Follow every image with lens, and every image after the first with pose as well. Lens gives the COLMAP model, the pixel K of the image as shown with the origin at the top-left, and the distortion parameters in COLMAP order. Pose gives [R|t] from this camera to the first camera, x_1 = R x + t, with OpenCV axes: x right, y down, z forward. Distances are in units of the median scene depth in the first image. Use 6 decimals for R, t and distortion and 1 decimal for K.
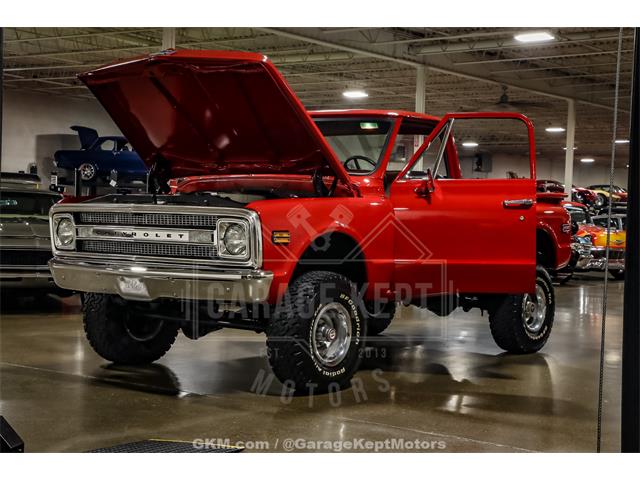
lens RADIAL K [[1149.2, 0, 320.0], [0, 1149.2, 240.0], [0, 0, 1]] dist [0.204420, 0.178918]
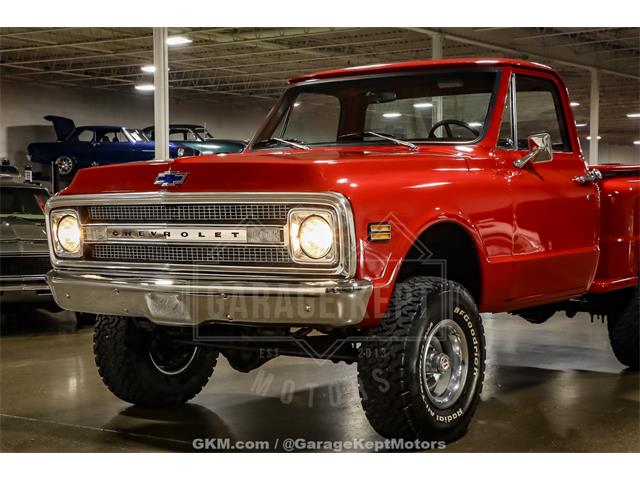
lens RADIAL K [[1159.6, 0, 320.0], [0, 1159.6, 240.0], [0, 0, 1]] dist [0.208522, 0.214507]
pose [[0.999223, -0.033155, 0.021303, -0.078373], [0.032986, 0.999422, 0.008260, -0.004088], [-0.021565, -0.007551, 0.999739, 0.264053]]
